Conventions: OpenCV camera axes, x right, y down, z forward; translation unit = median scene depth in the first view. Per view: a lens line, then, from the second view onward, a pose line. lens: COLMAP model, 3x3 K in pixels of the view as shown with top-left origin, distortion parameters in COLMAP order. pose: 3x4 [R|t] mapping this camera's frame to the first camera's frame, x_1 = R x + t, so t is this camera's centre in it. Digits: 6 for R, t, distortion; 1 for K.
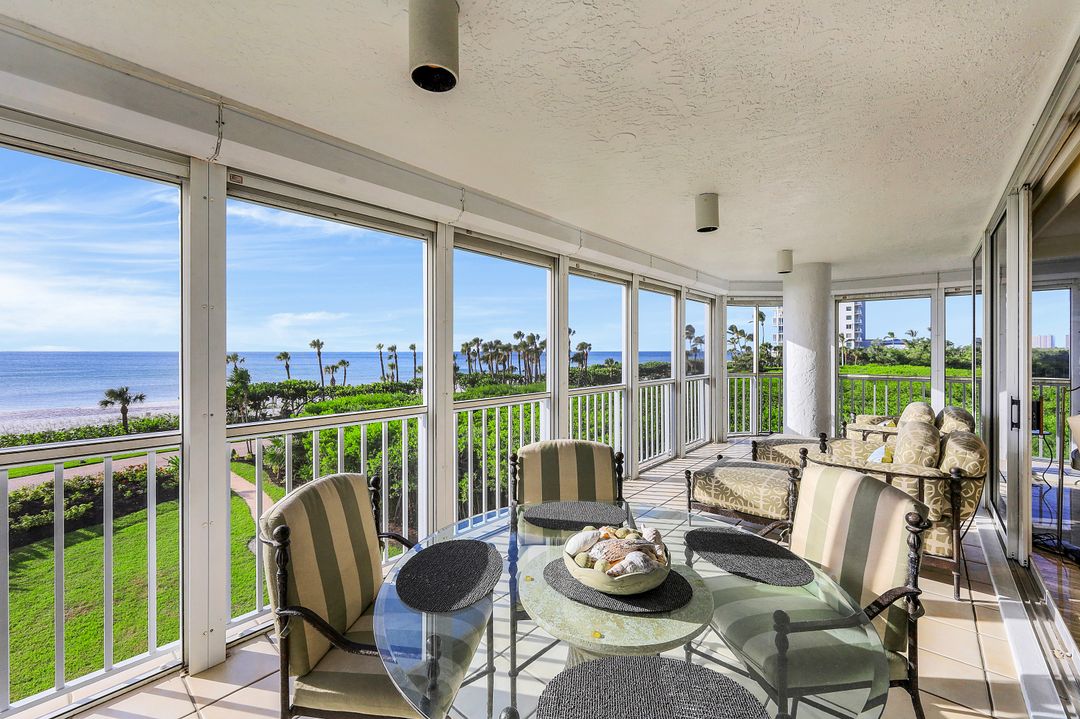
lens RADIAL K [[439.4, 0, 537.3], [0, 439.4, 352.7], [0, 0, 1]] dist [0.001692, -0.000329]
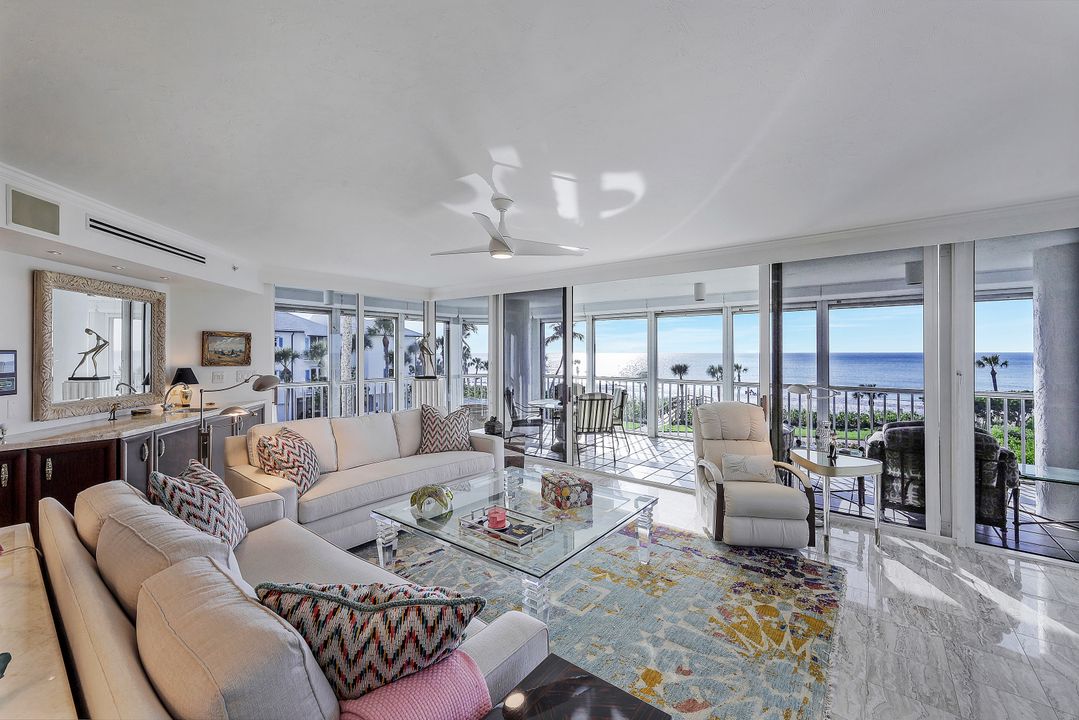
lens RADIAL K [[437.2, 0, 534.7], [0, 437.2, 350.4], [0, 0, 1]] dist [-0.001963, 0.000184]
pose [[0.061674, -0.006026, -0.998078, 0.196839], [-0.001763, 0.999980, -0.006146, -0.002833], [0.998095, 0.002138, 0.061663, 0.009920]]
